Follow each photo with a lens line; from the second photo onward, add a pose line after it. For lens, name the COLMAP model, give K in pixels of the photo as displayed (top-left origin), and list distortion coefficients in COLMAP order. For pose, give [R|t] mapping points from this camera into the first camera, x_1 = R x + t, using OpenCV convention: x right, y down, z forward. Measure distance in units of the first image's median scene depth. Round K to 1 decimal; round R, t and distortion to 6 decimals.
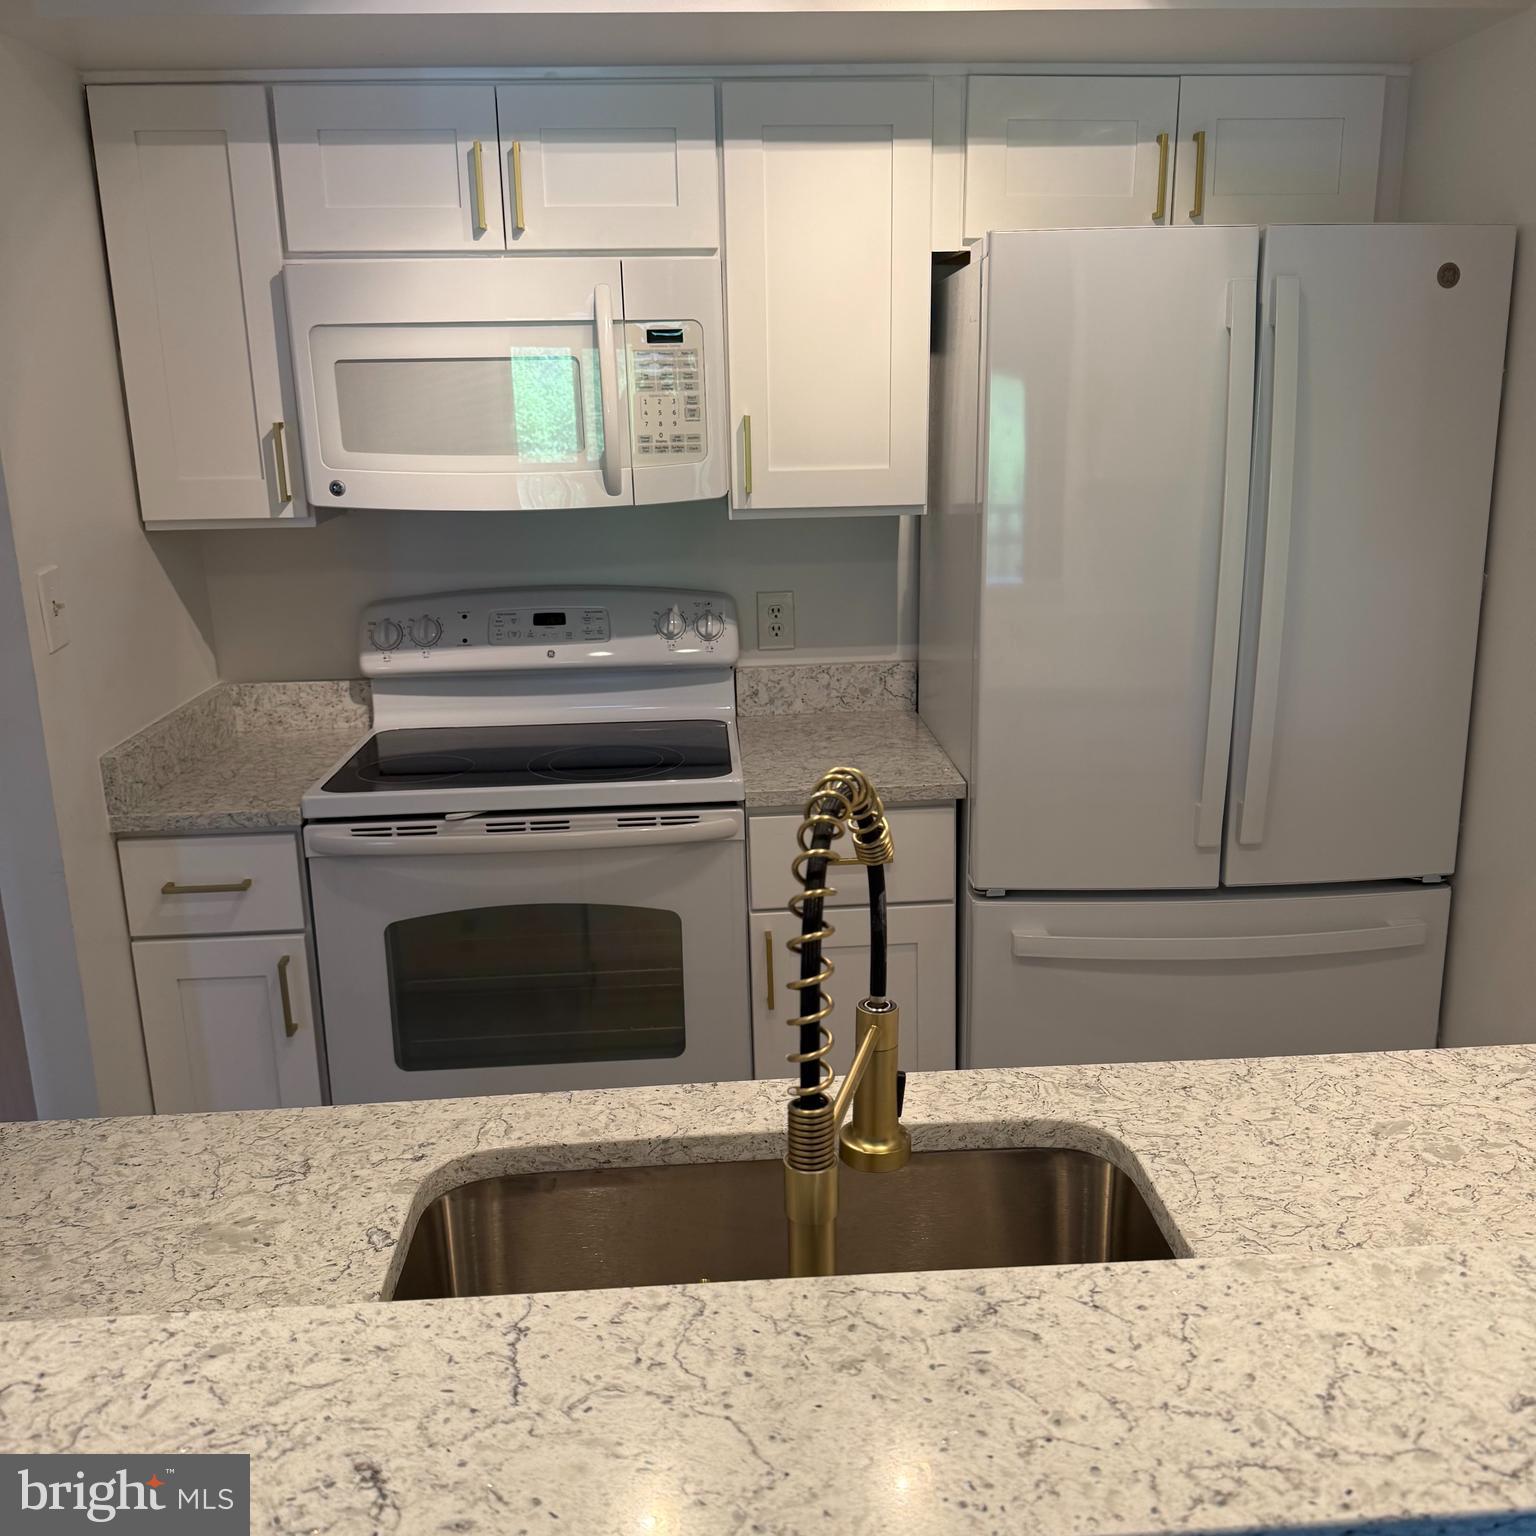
lens RADIAL K [[1398.7, 0, 773.0], [0, 1398.7, 804.1], [0, 0, 1]] dist [0.088318, -0.175133]
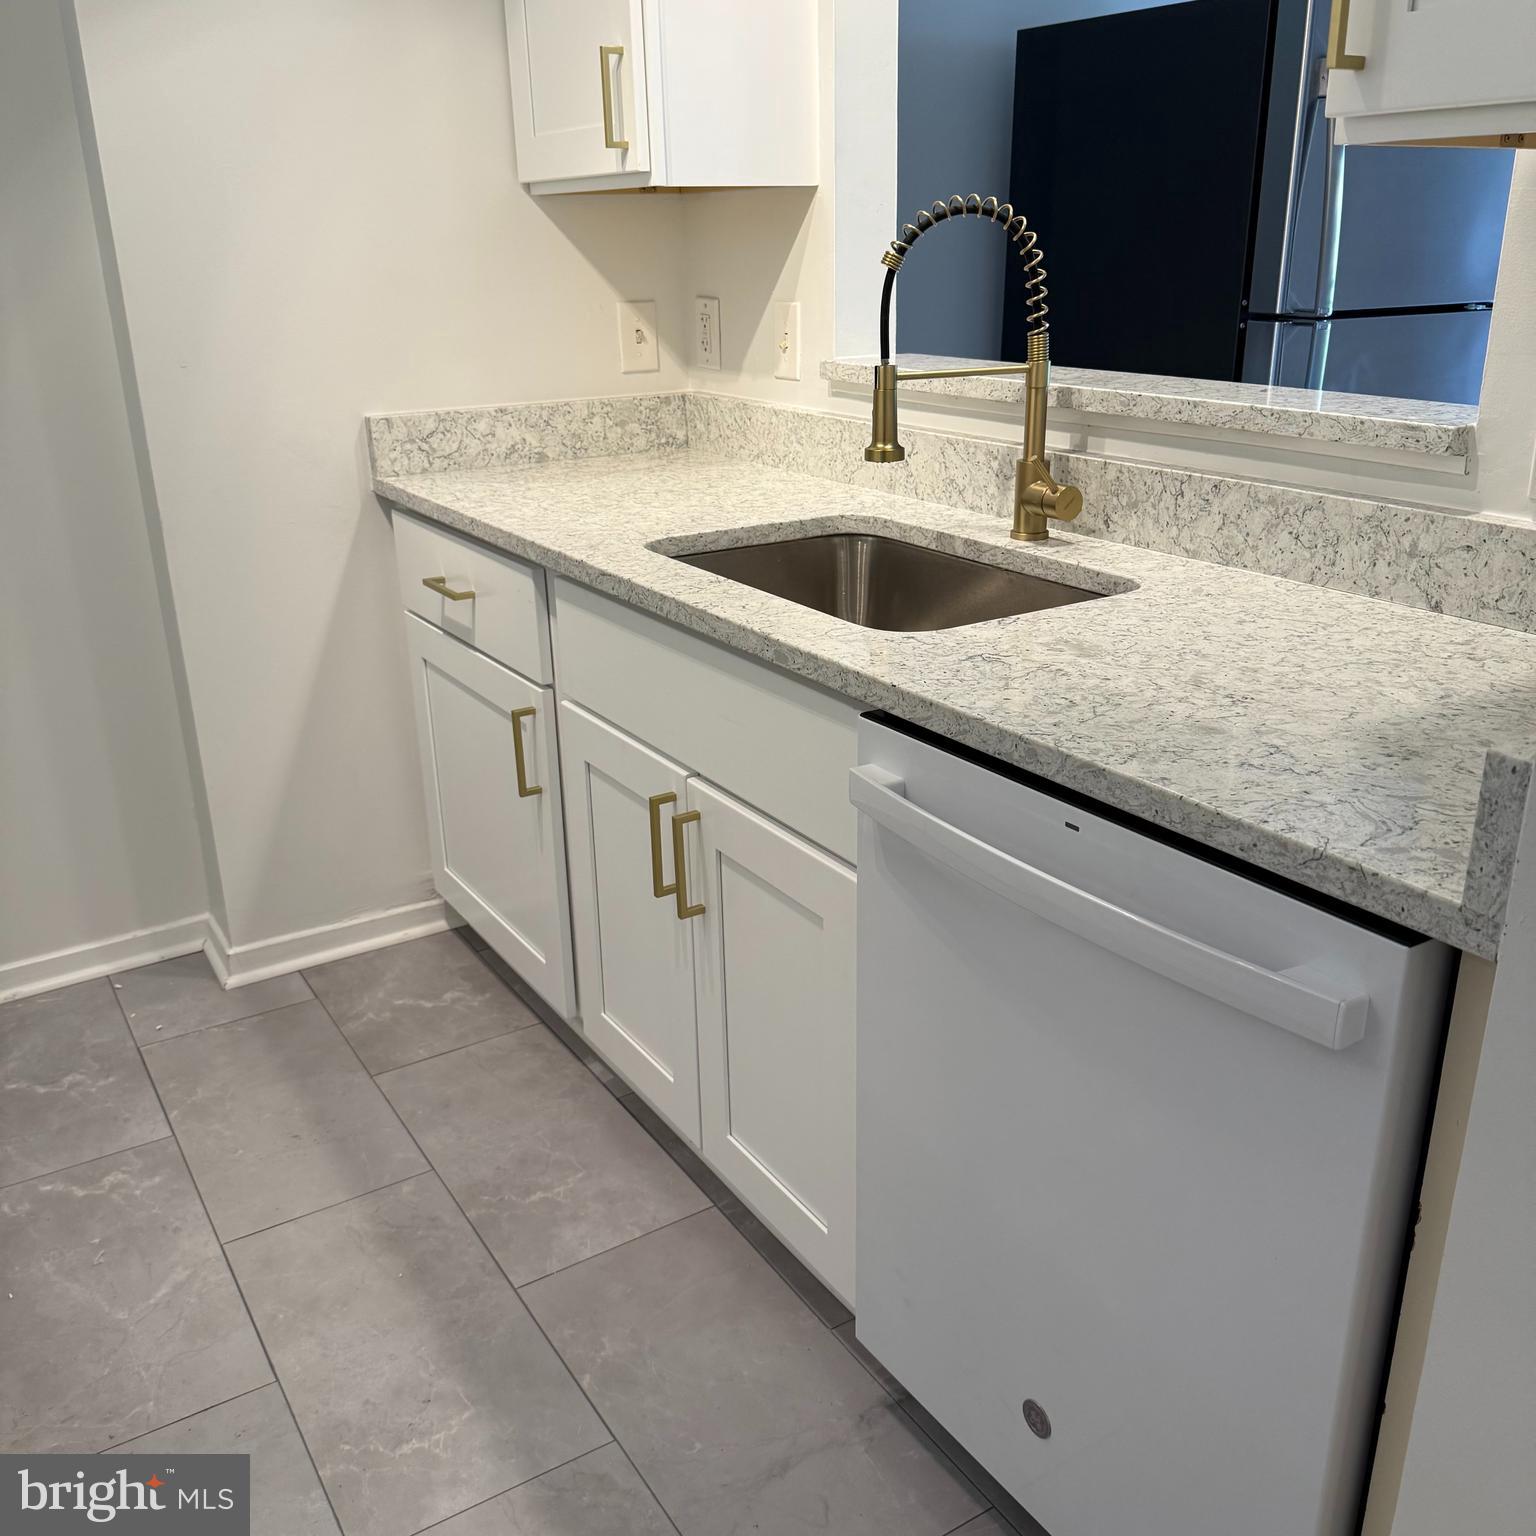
lens RADIAL K [[1430.0, 0, 765.7], [0, 1430.0, 793.0], [0, 0, 1]] dist [0.192318, -0.427509]
pose [[-0.469432, -0.293698, 0.832692, -0.602617], [0.265644, 0.852390, 0.450404, -0.103324], [-0.842061, 0.432634, -0.322120, 0.754756]]
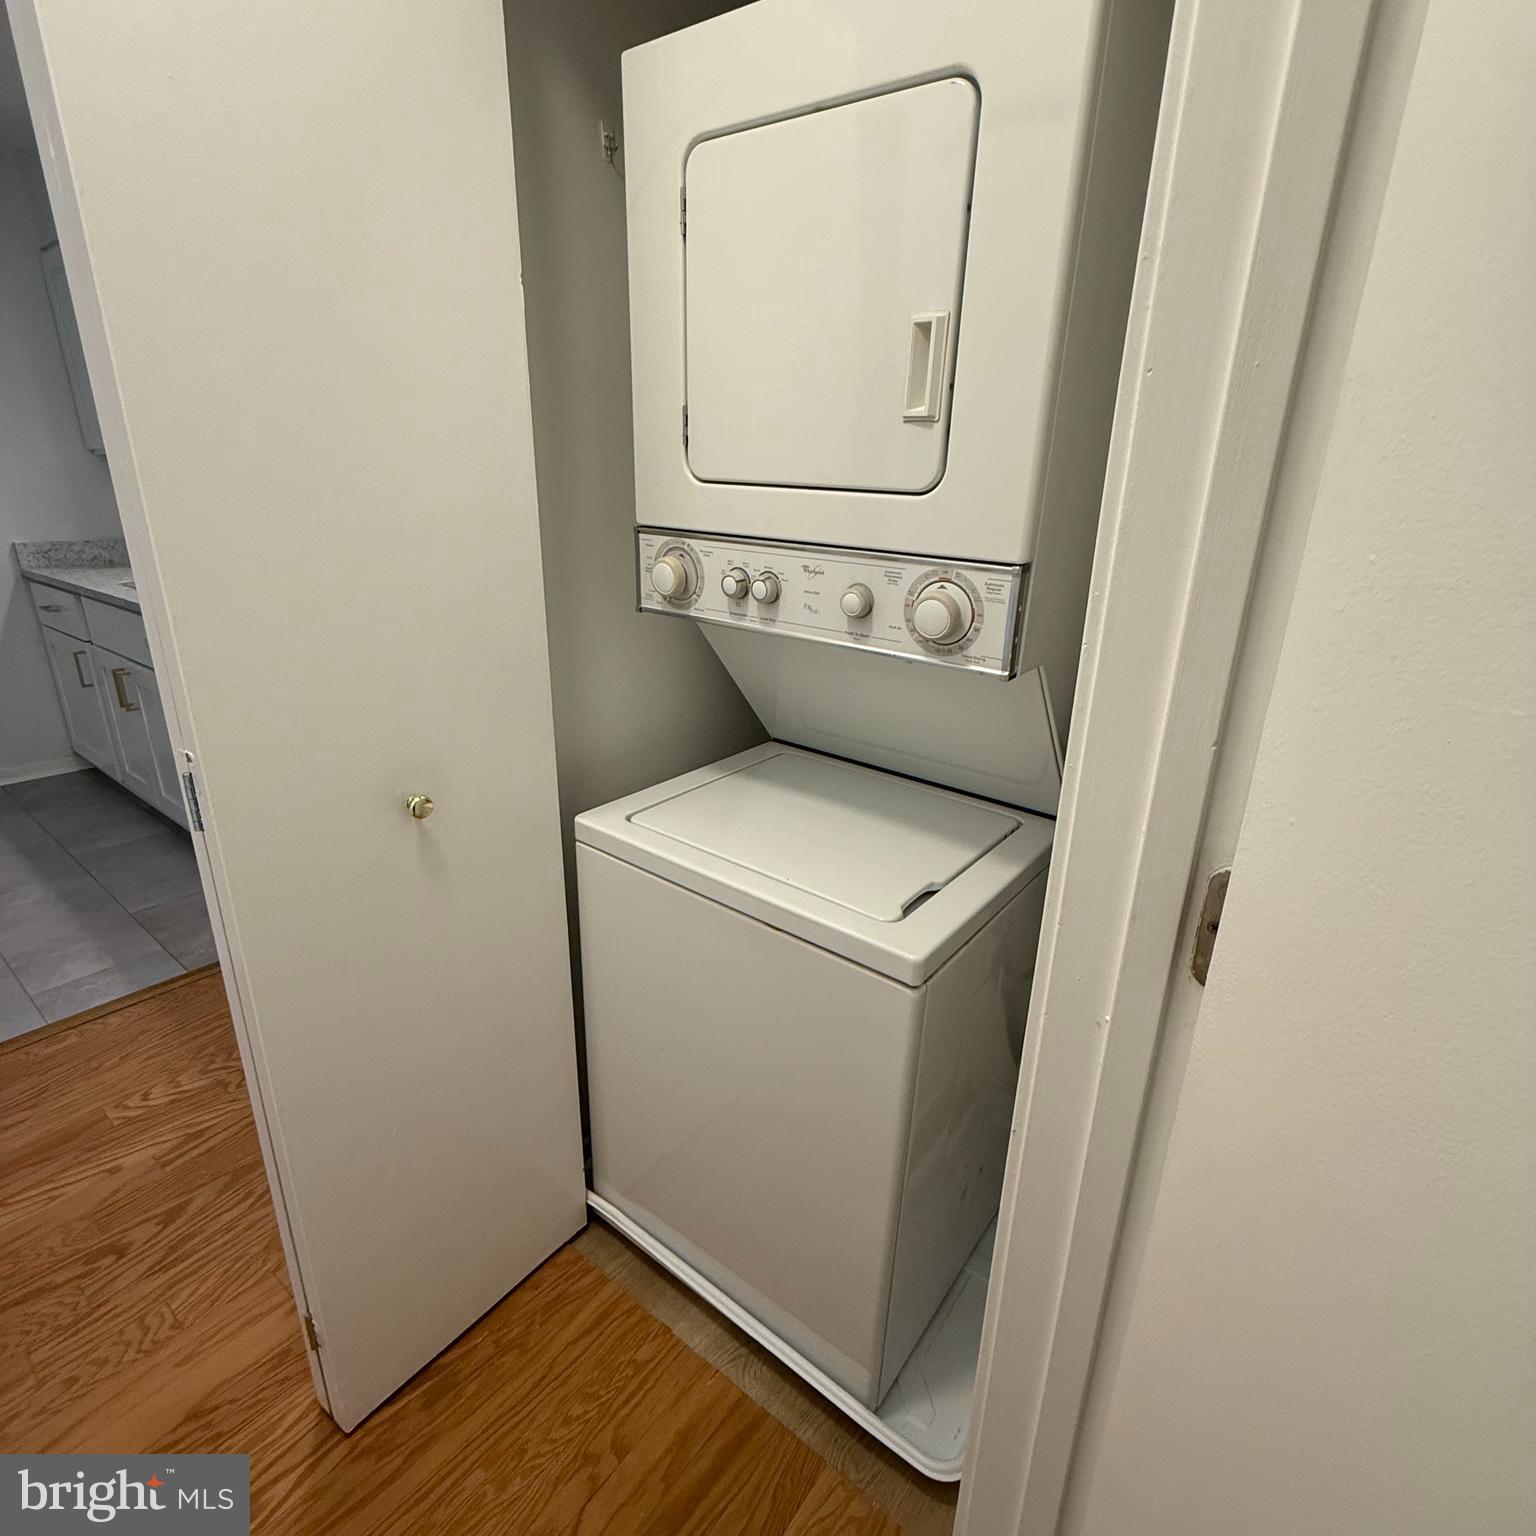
lens RADIAL K [[820.8, 0, 749.1], [0, 820.8, 767.7], [0, 0, 1]] dist [0.002192, -0.001066]
pose [[-0.731830, -0.214940, 0.646704, -1.361352], [0.182094, 0.852781, 0.489495, -0.070757], [-0.656709, 0.475988, -0.584952, 0.722734]]
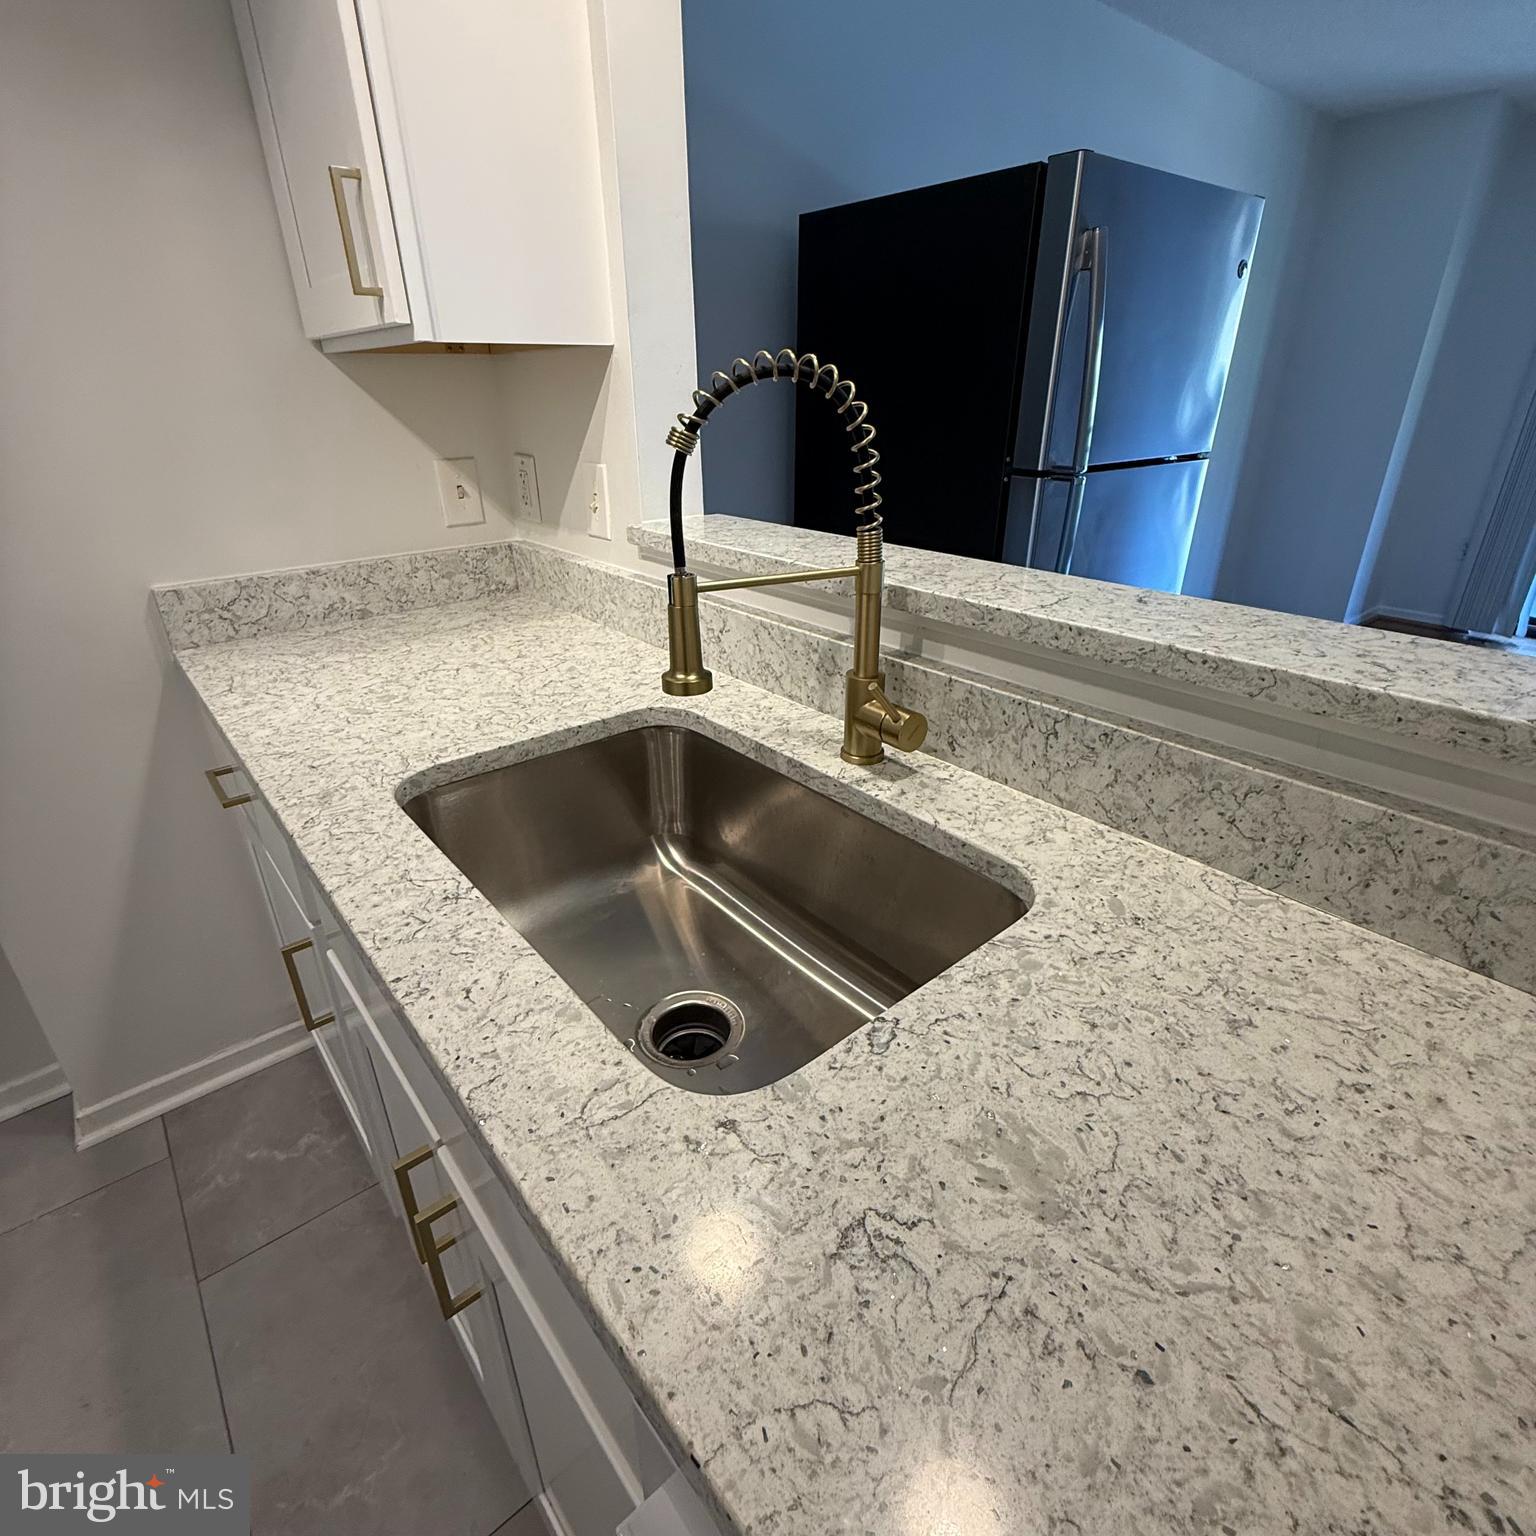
lens RADIAL K [[812.4, 0, 756.9], [0, 812.4, 764.7], [0, 0, 1]] dist [0.003914, 0.001099]
pose [[-0.581456, -0.323059, 0.746687, -0.241441], [0.242786, 0.807063, 0.538242, -0.045671], [-0.776507, 0.494249, -0.390837, 0.516232]]
